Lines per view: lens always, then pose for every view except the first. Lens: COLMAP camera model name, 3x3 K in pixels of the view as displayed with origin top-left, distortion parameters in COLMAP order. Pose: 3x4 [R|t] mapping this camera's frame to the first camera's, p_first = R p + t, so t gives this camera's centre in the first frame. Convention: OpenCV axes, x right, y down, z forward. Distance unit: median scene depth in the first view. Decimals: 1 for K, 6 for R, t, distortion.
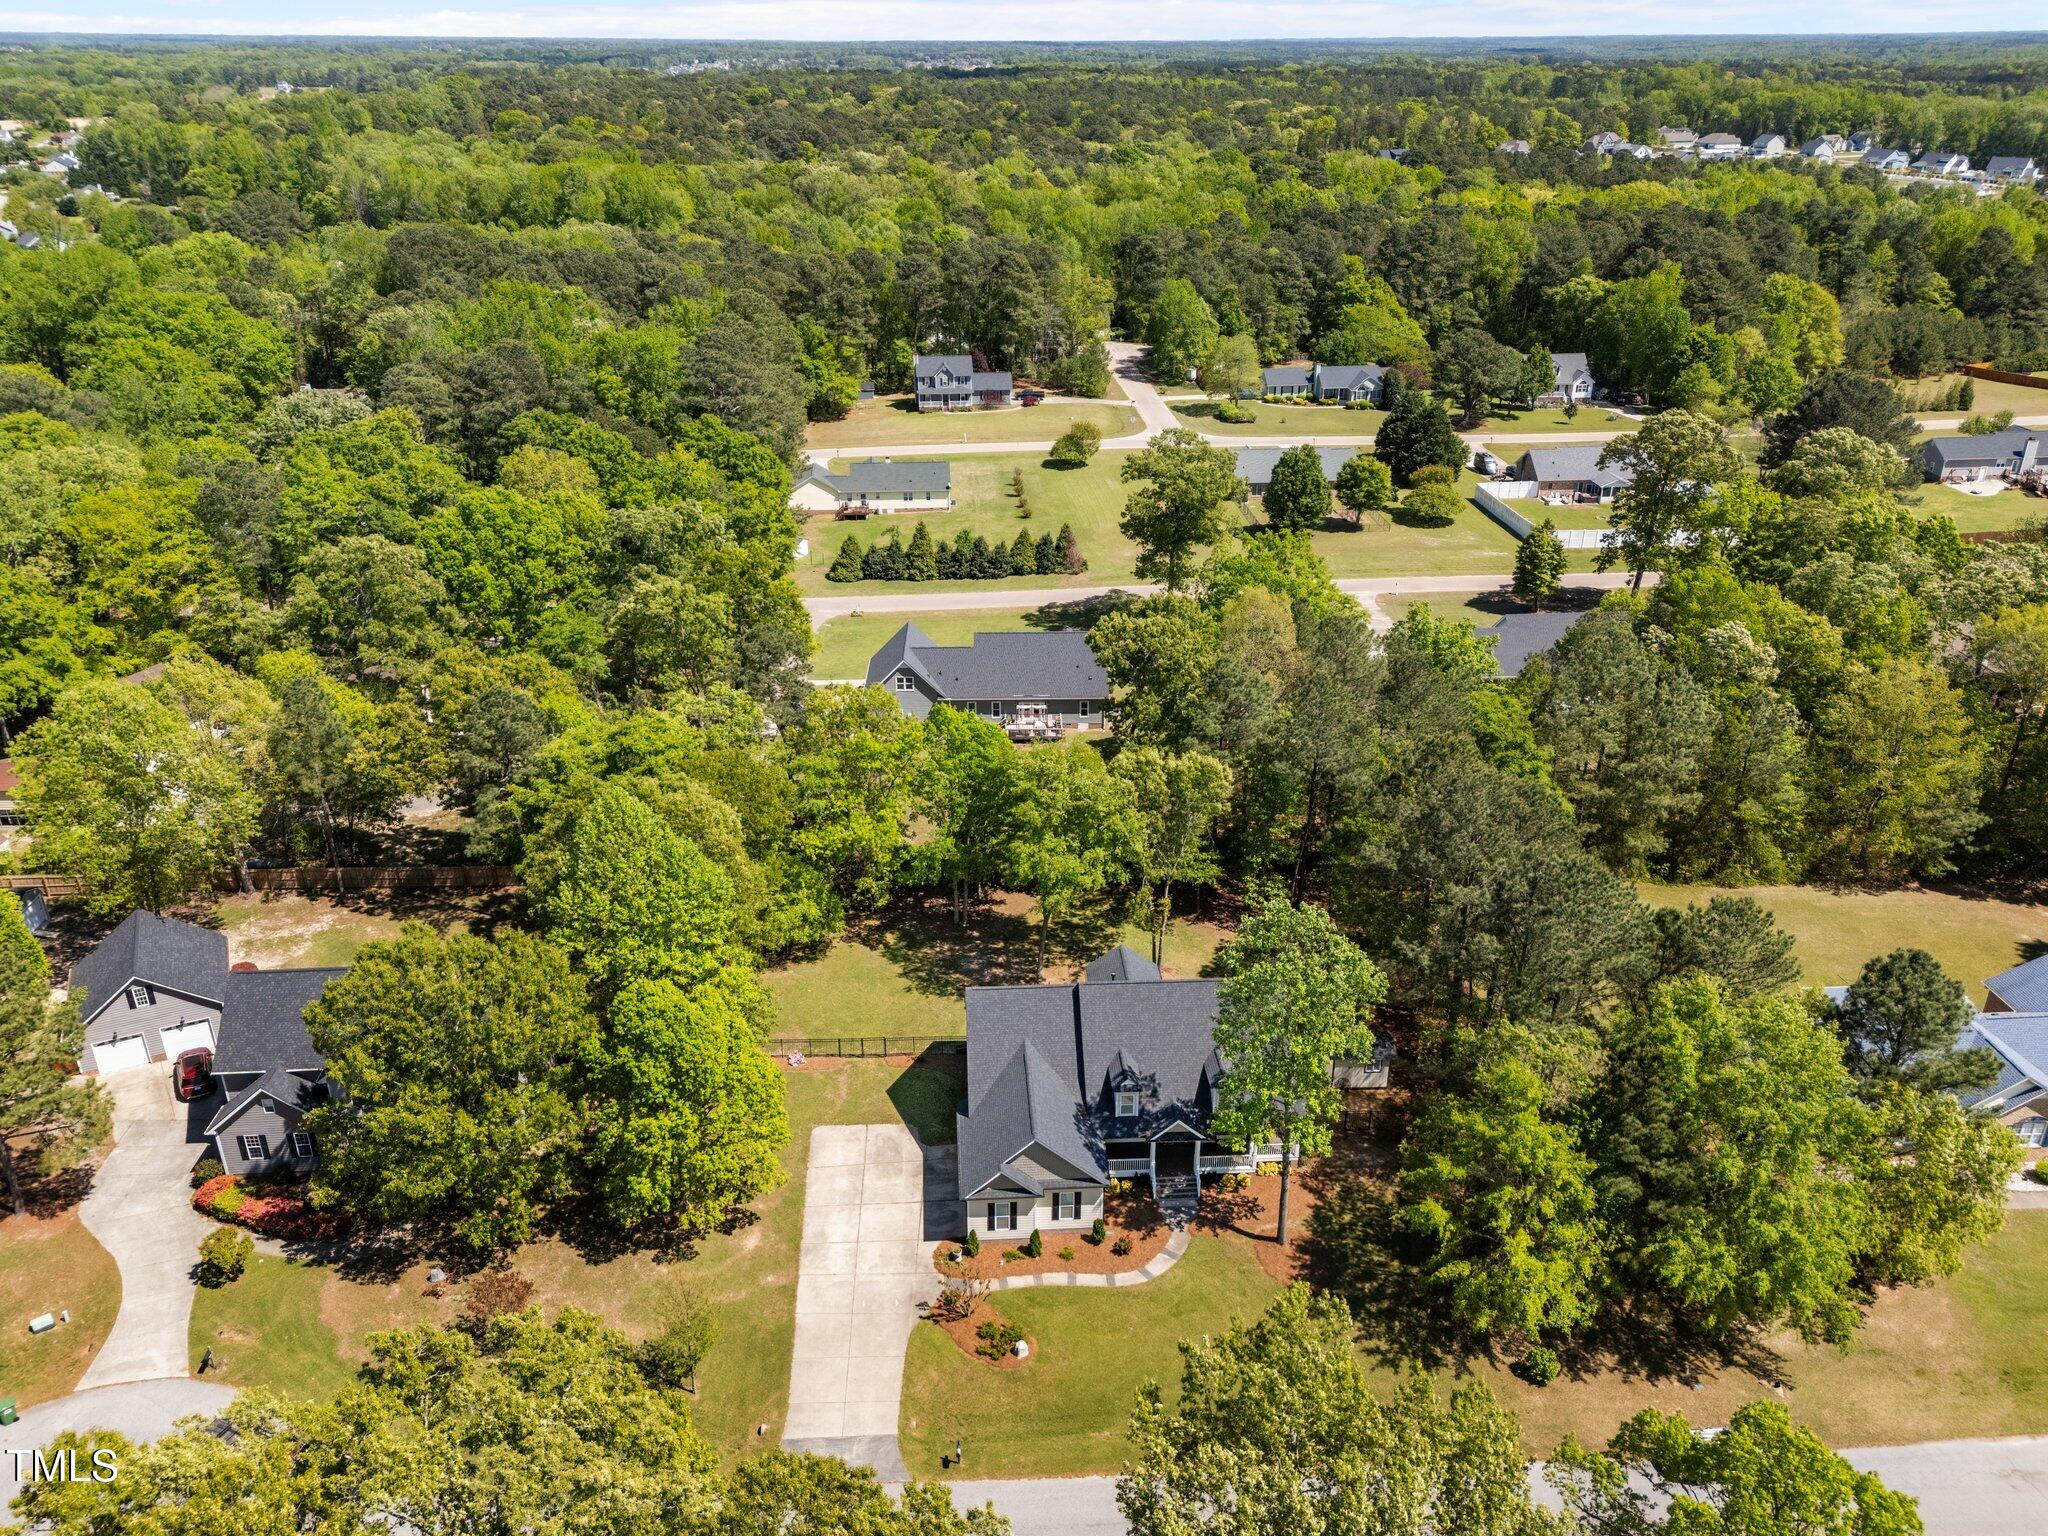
lens RADIAL K [[1519.2, 0, 1007.0], [0, 1519.2, 774.6], [0, 0, 1]] dist [0.030602, -0.006731]
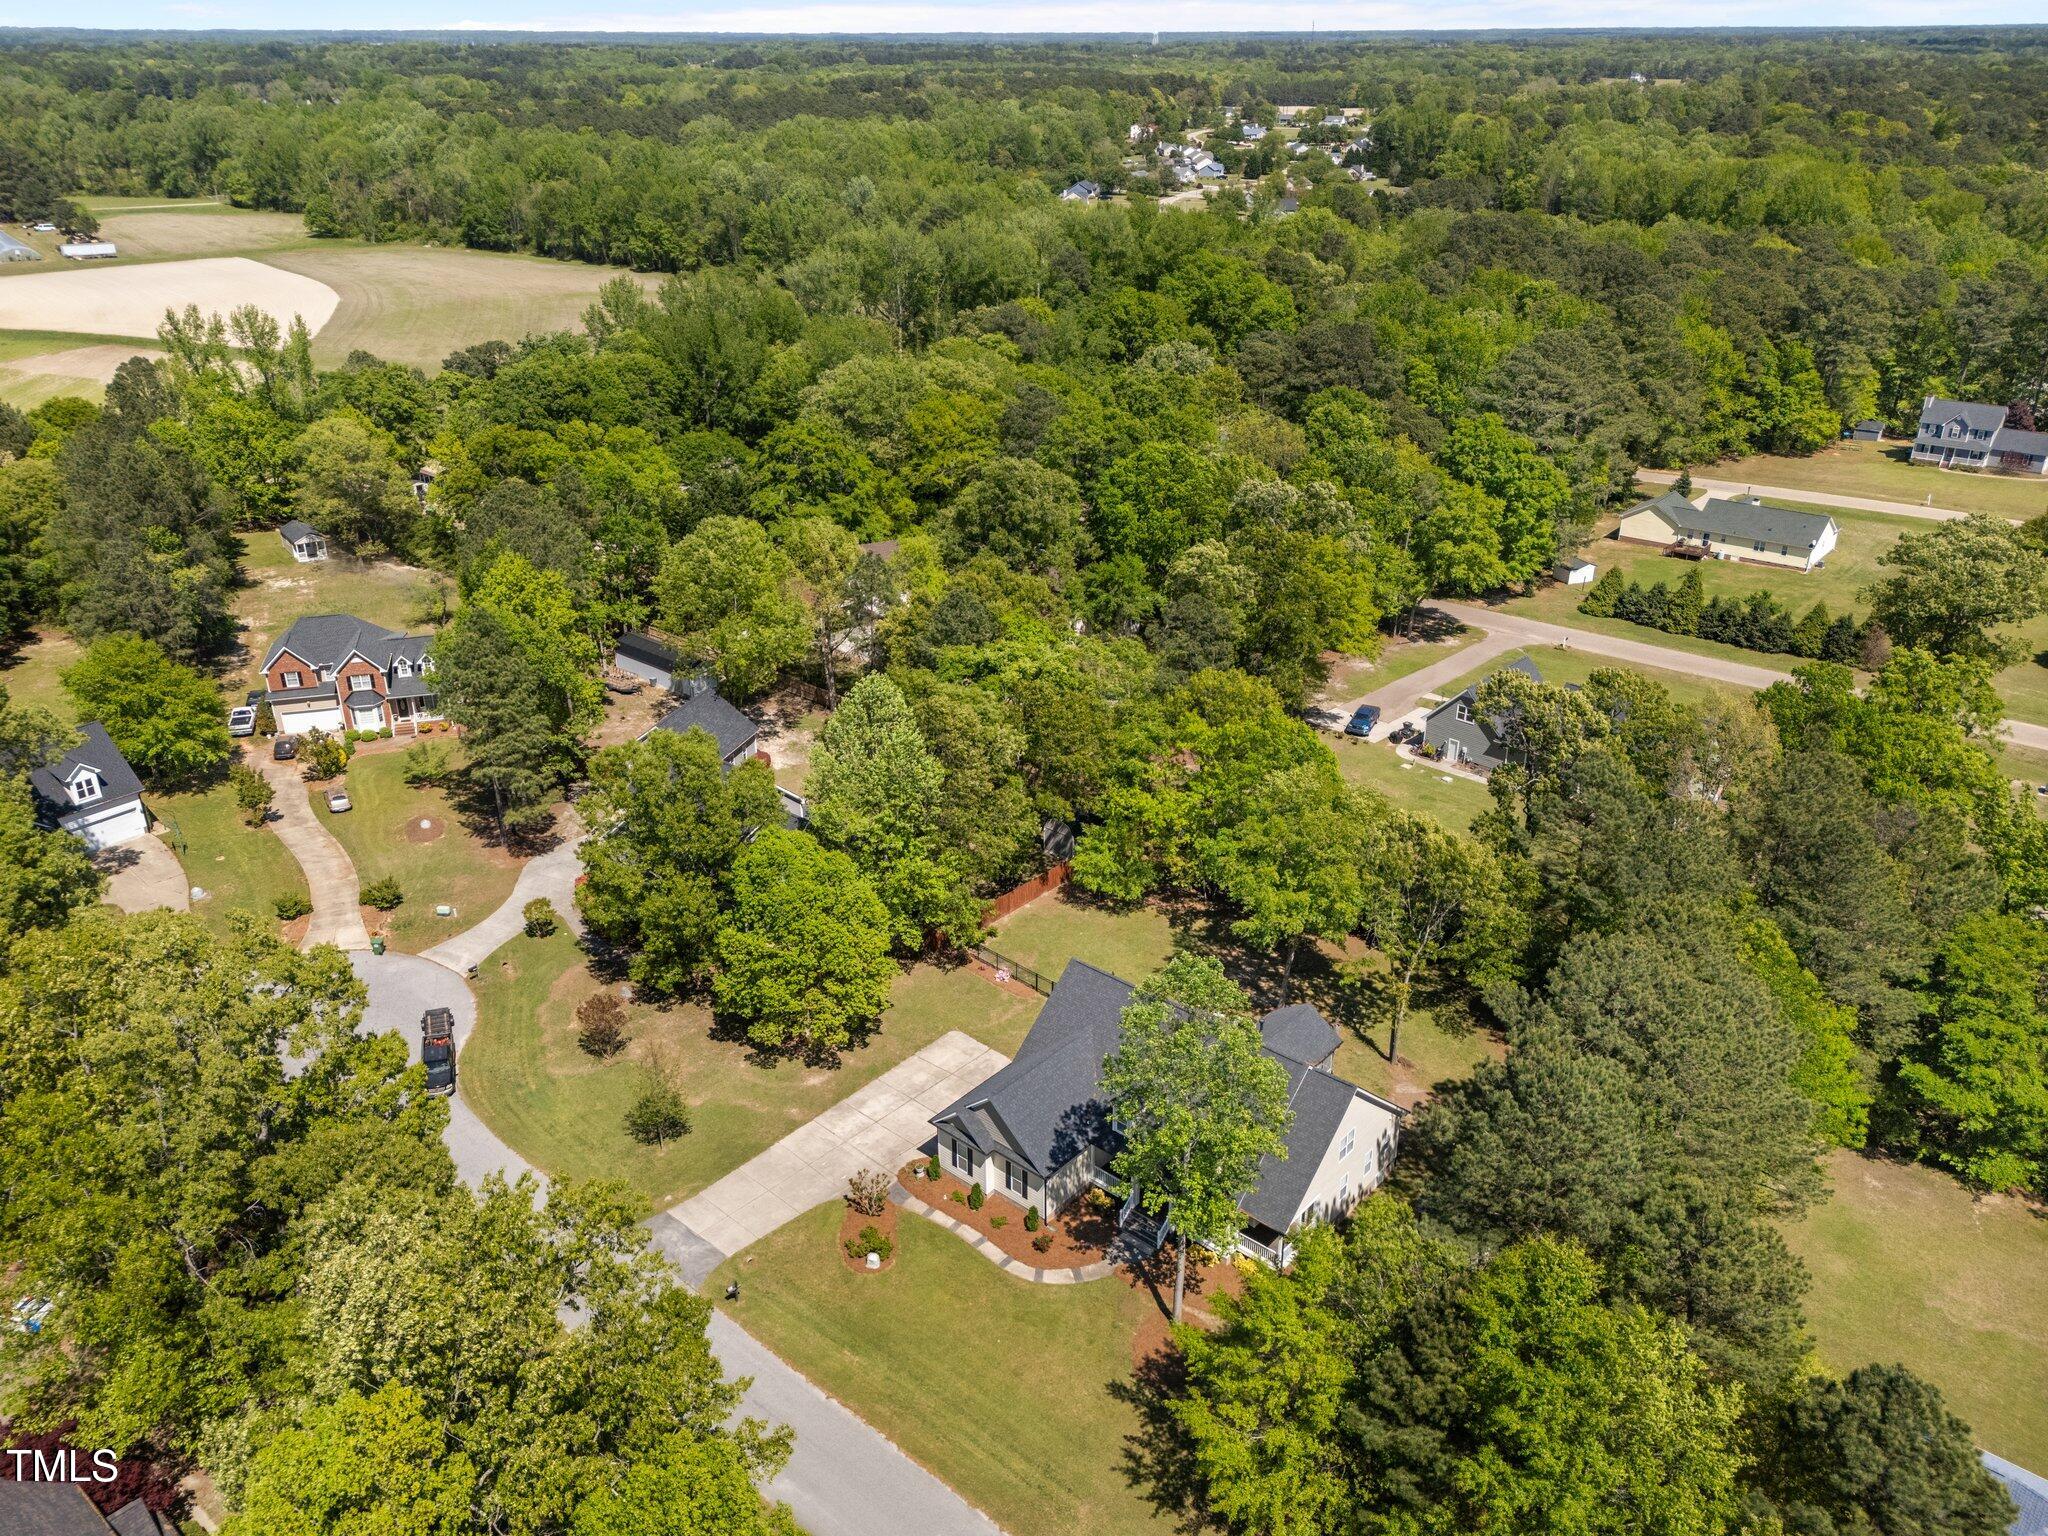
lens RADIAL K [[1519.2, 0, 1017.4], [0, 1519.2, 764.9], [0, 0, 1]] dist [0.030602, -0.006731]
pose [[0.720937, 0.296143, -0.626537, 0.564600], [-0.296494, 0.948979, 0.107383, -0.083385], [0.626371, 0.108348, 0.771959, 0.179353]]
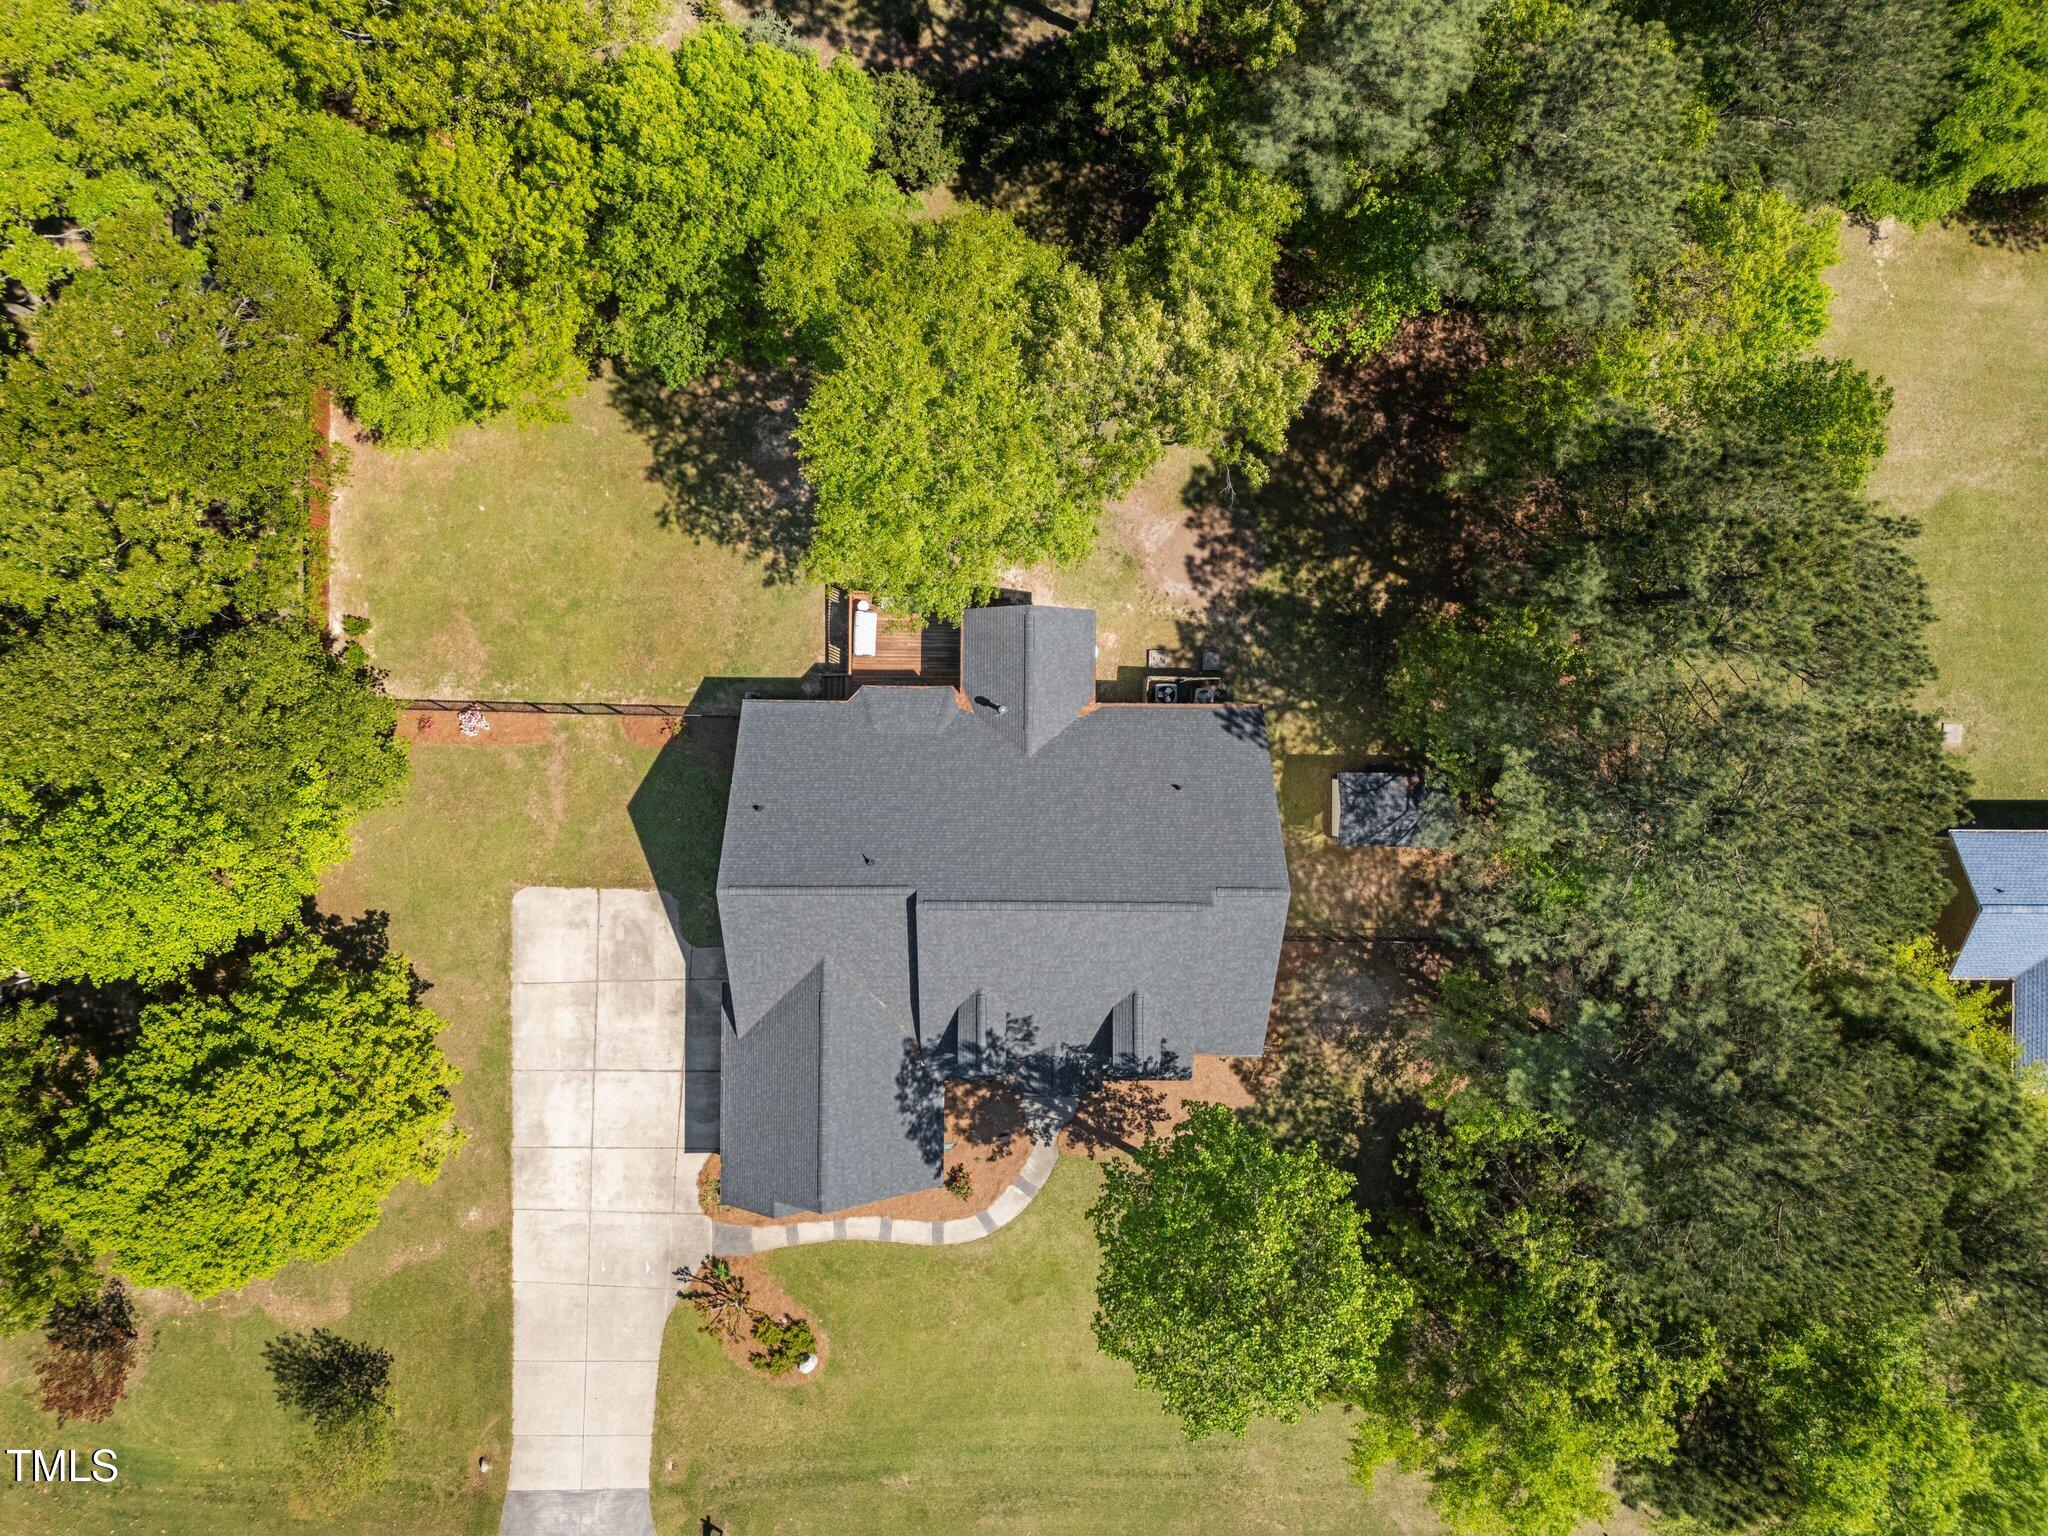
lens RADIAL K [[1519.2, 0, 1019.6], [0, 1519.2, 763.7], [0, 0, 1]] dist [0.030602, -0.006731]
pose [[0.997932, 0.055022, 0.033244, 0.065775], [-0.054141, 0.440540, 0.896099, -0.408339], [0.034659, -0.896045, 0.442608, 0.816702]]
